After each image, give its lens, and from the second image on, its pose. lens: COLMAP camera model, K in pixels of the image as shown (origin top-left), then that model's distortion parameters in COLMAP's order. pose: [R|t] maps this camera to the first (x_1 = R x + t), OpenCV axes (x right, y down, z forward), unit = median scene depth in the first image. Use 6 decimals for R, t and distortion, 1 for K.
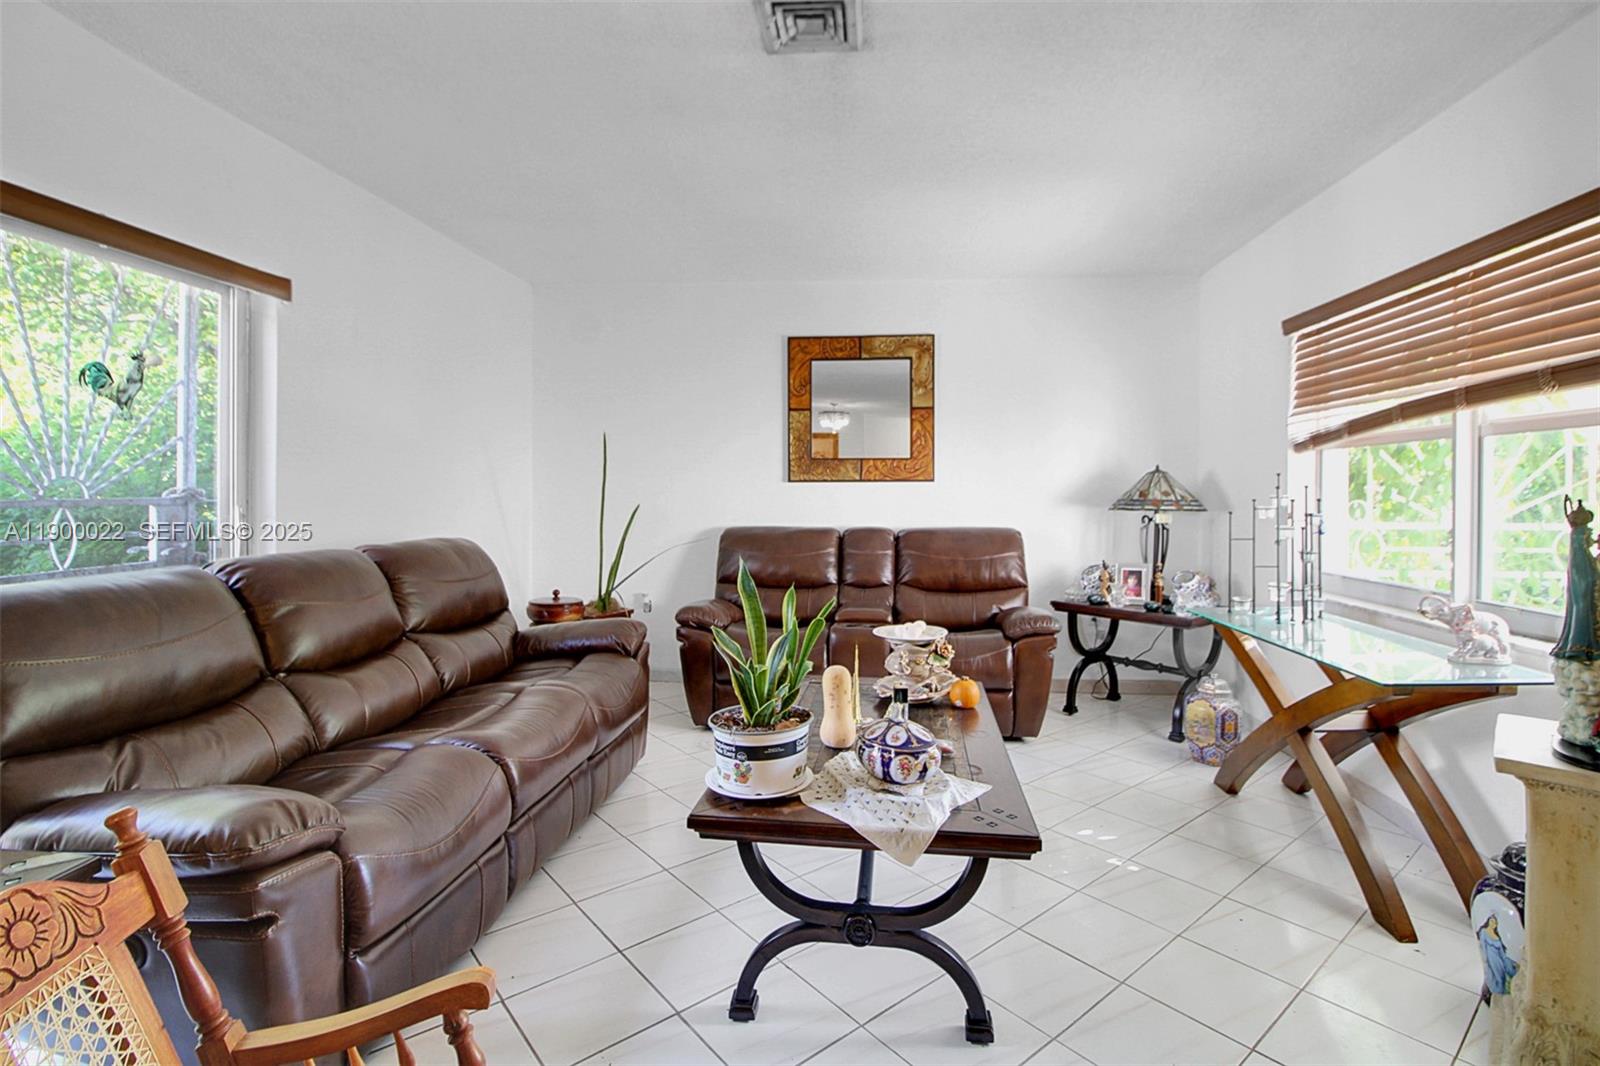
lens RADIAL K [[760.2, 0, 811.2], [0, 760.2, 503.3], [0, 0, 1]] dist [0.008873, -0.016889]
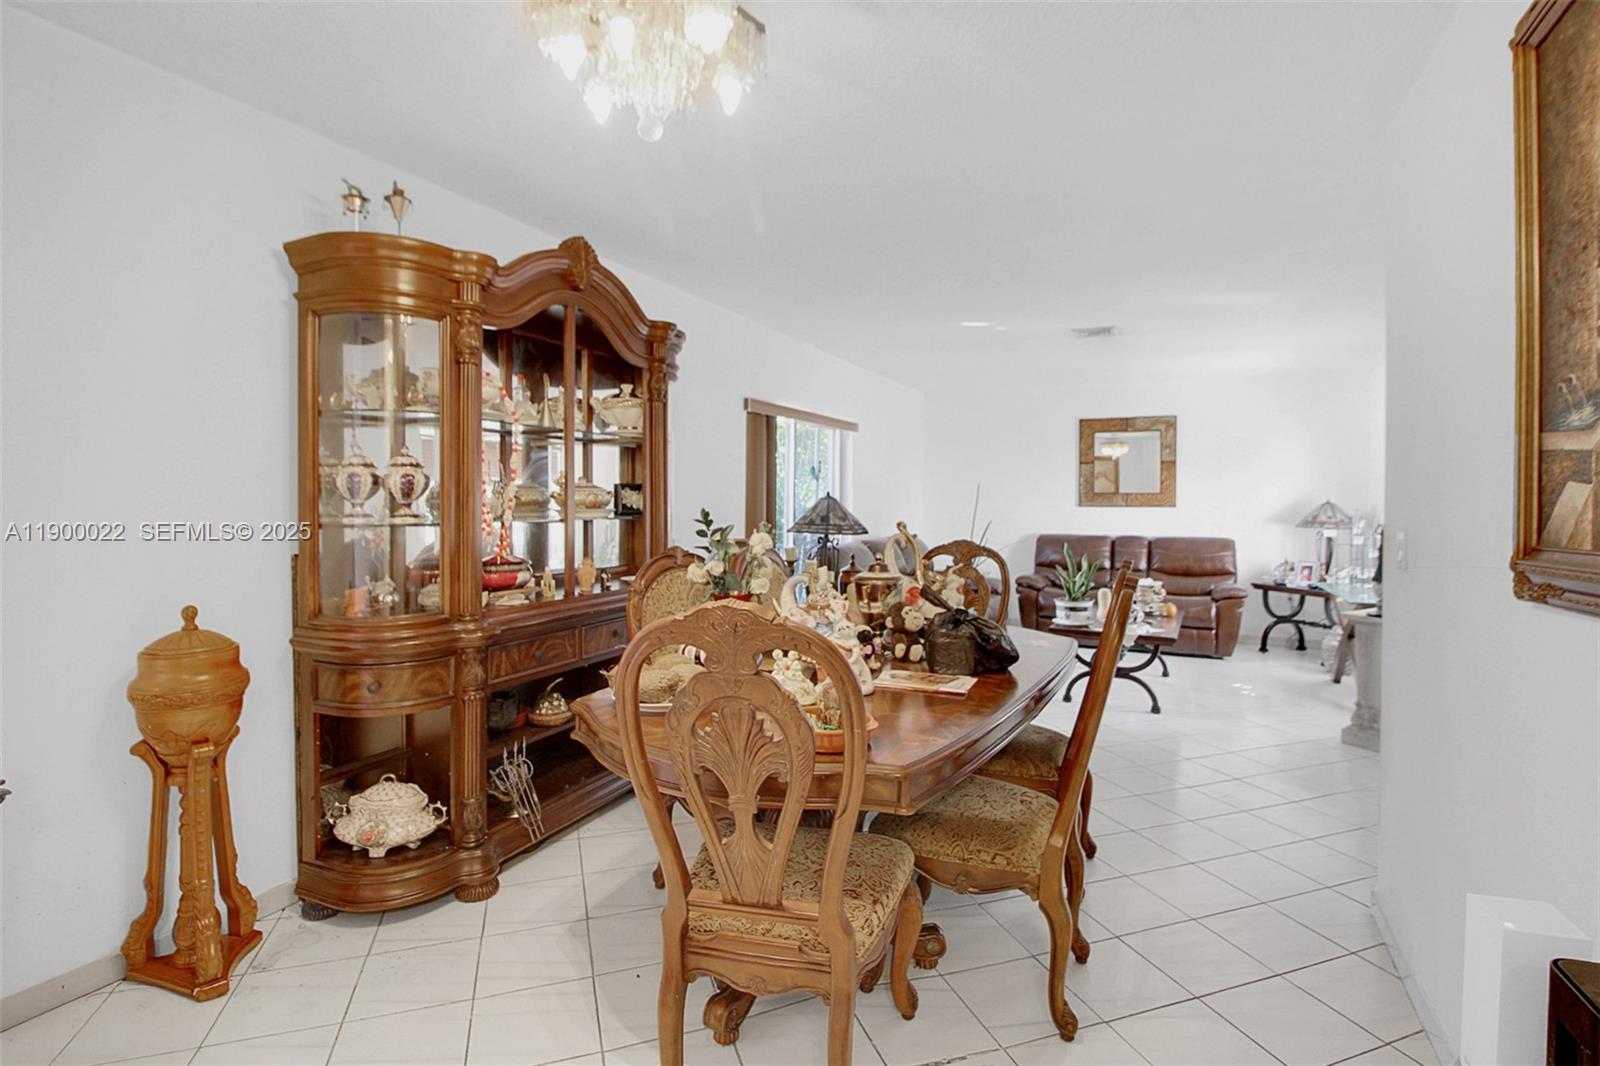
lens RADIAL K [[760.2, 0, 811.2], [0, 760.2, 503.3], [0, 0, 1]] dist [0.008873, -0.016889]
pose [[0.937228, 0.004896, -0.348682, 0.000693], [-0.009251, 0.999899, -0.010825, -0.014198], [0.348594, 0.013371, 0.937178, -0.815552]]
